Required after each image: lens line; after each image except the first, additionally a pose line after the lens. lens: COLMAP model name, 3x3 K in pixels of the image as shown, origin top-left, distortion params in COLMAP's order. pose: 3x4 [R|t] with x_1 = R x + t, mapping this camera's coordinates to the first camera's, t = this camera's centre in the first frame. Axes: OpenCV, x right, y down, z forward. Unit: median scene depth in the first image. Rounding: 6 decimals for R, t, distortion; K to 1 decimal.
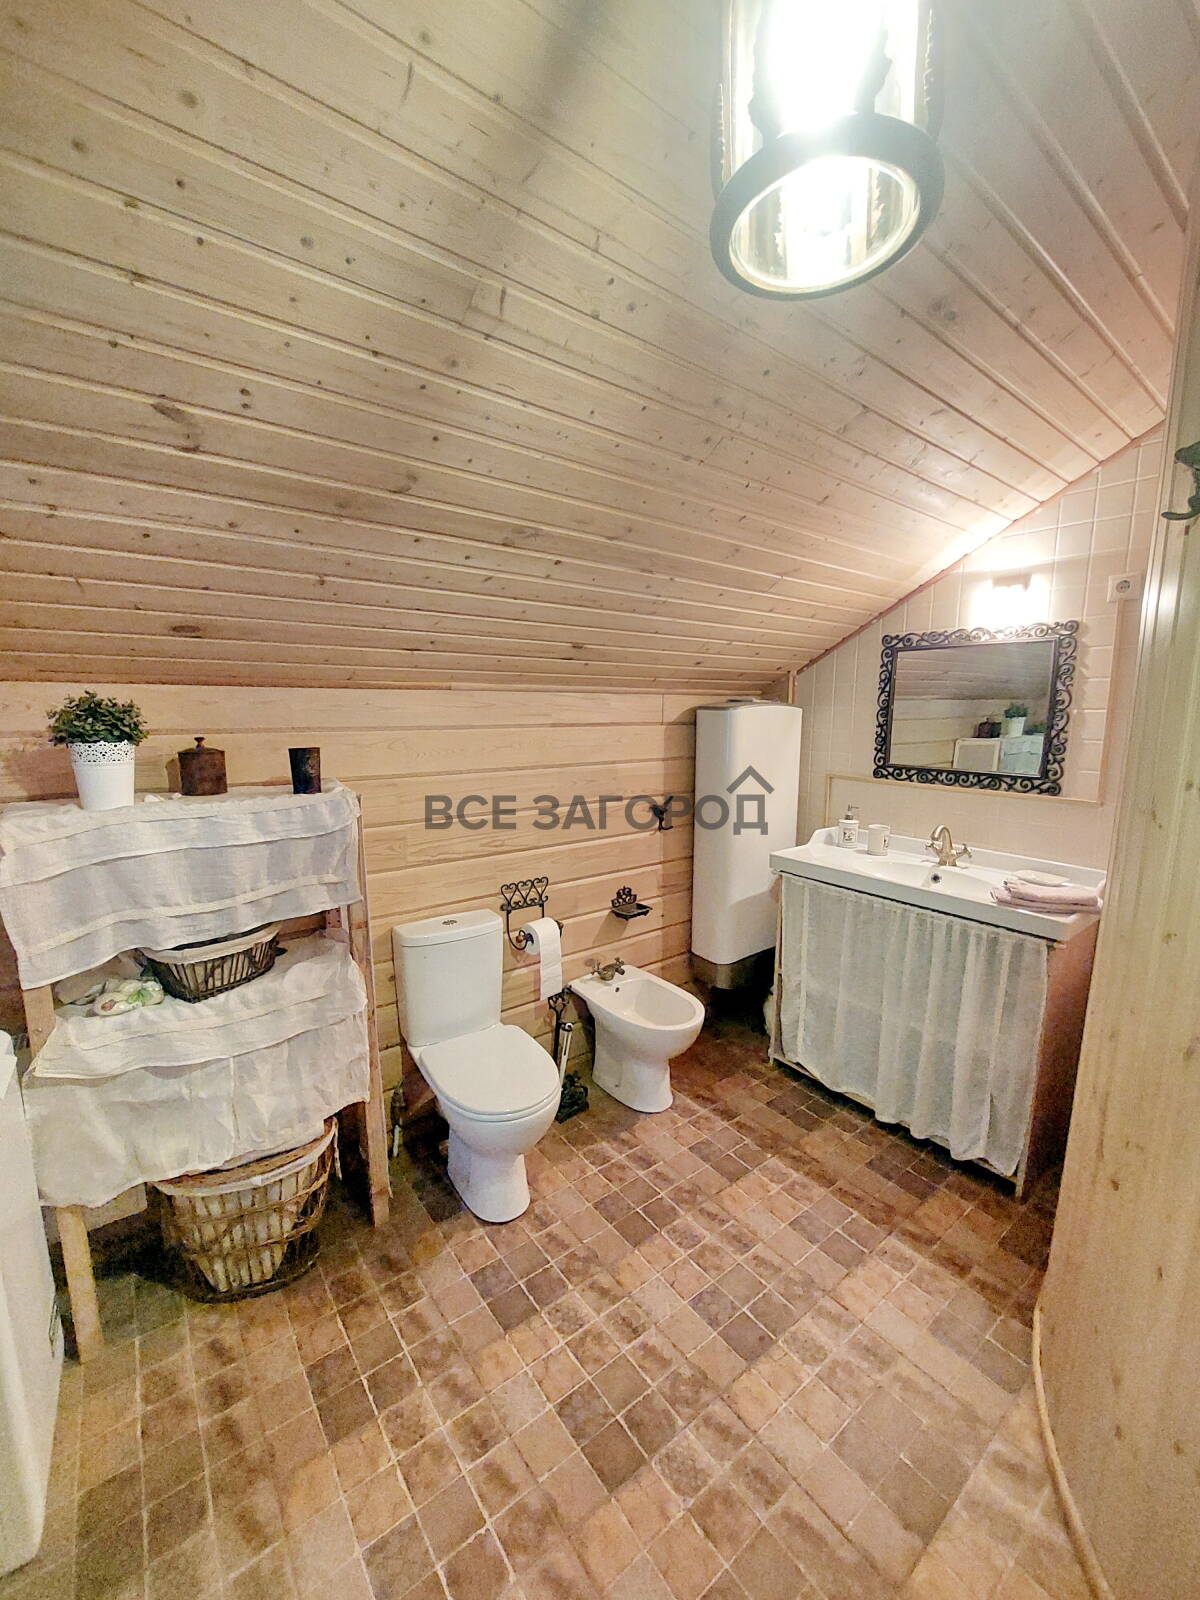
lens RADIAL K [[640.6, 0, 610.4], [0, 640.6, 796.4], [0, 0, 1]] dist [-0.002255, -0.000011]
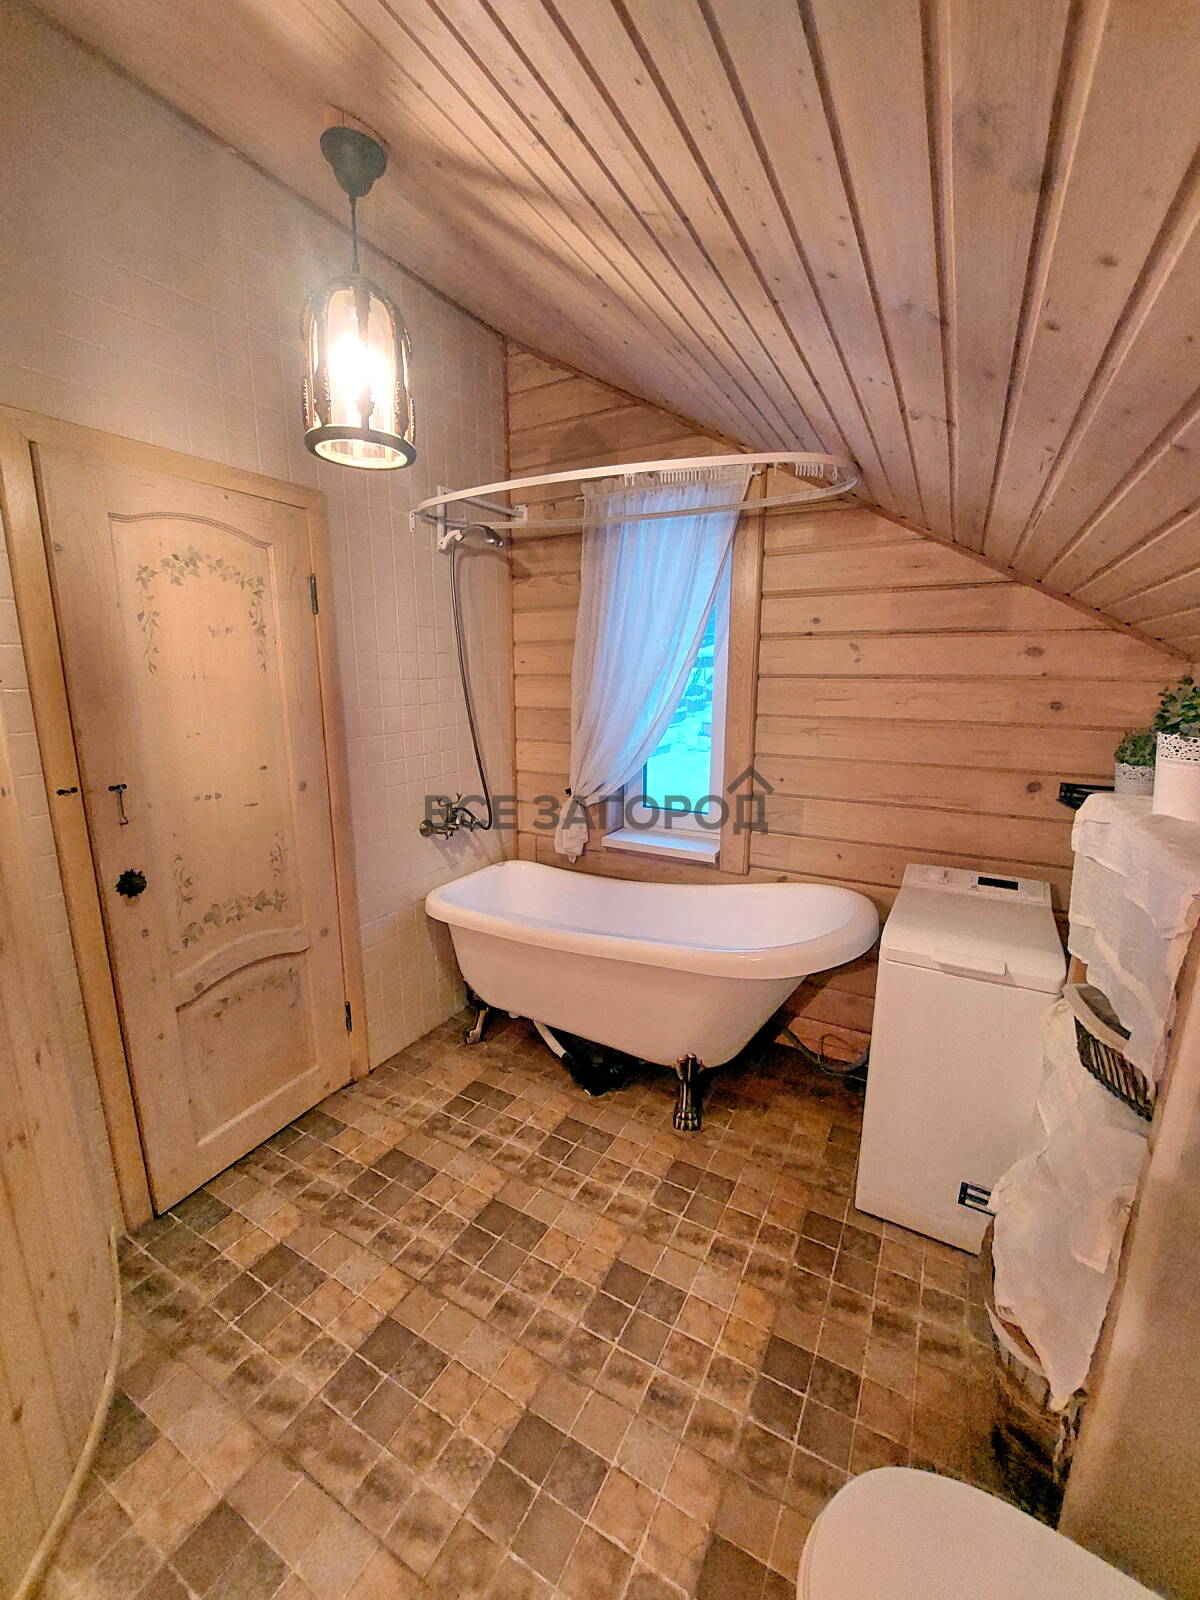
lens RADIAL K [[640.6, 0, 602.8], [0, 640.6, 807.3], [0, 0, 1]] dist [-0.002255, -0.000011]
pose [[-0.919723, 0.098845, -0.379921, 0.191719], [-0.046353, 0.933668, 0.355128, -0.269258], [0.389822, 0.344229, -0.854134, 1.597191]]
